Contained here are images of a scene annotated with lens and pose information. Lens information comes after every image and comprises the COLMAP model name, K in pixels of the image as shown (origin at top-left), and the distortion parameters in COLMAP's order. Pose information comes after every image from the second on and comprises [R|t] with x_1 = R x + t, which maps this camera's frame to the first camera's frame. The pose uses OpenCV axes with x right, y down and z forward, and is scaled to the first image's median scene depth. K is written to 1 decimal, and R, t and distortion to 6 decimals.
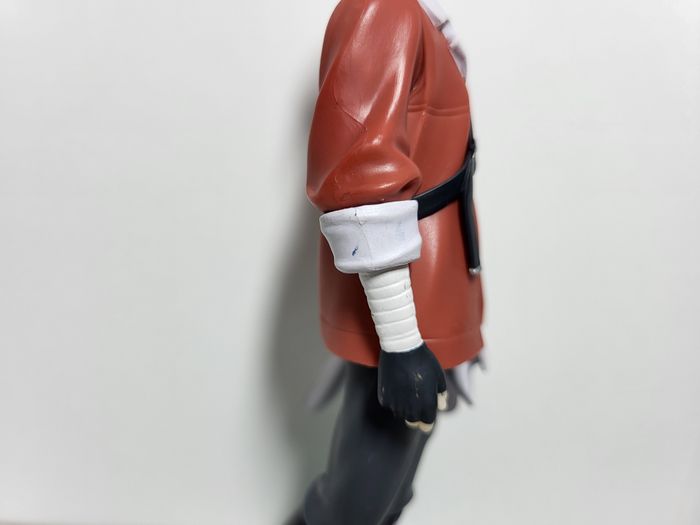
lens RADIAL K [[528.9, 0, 350.0], [0, 528.9, 262.5], [0, 0, 1]] dist [0.025416, 0.000435]
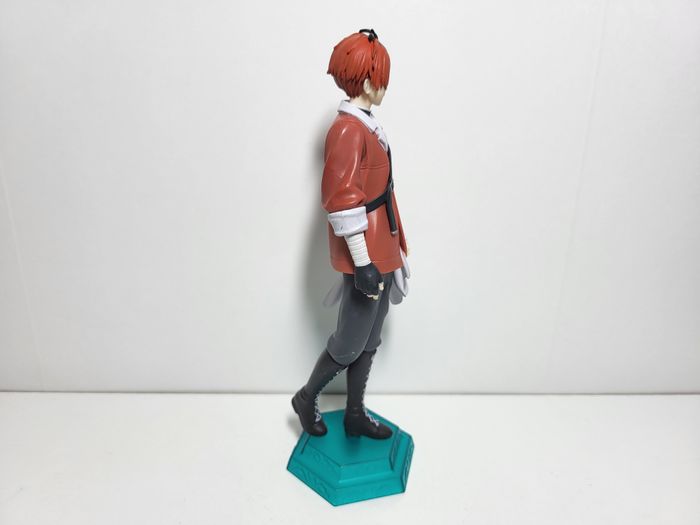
lens RADIAL K [[528.9, 0, 350.0], [0, 528.9, 262.5], [0, 0, 1]] dist [0.025416, 0.000435]
pose [[0.998478, -0.052466, -0.016977, 0.080287], [0.053502, 0.996264, 0.067795, -0.023883], [0.013356, -0.068600, 0.997555, -1.541263]]
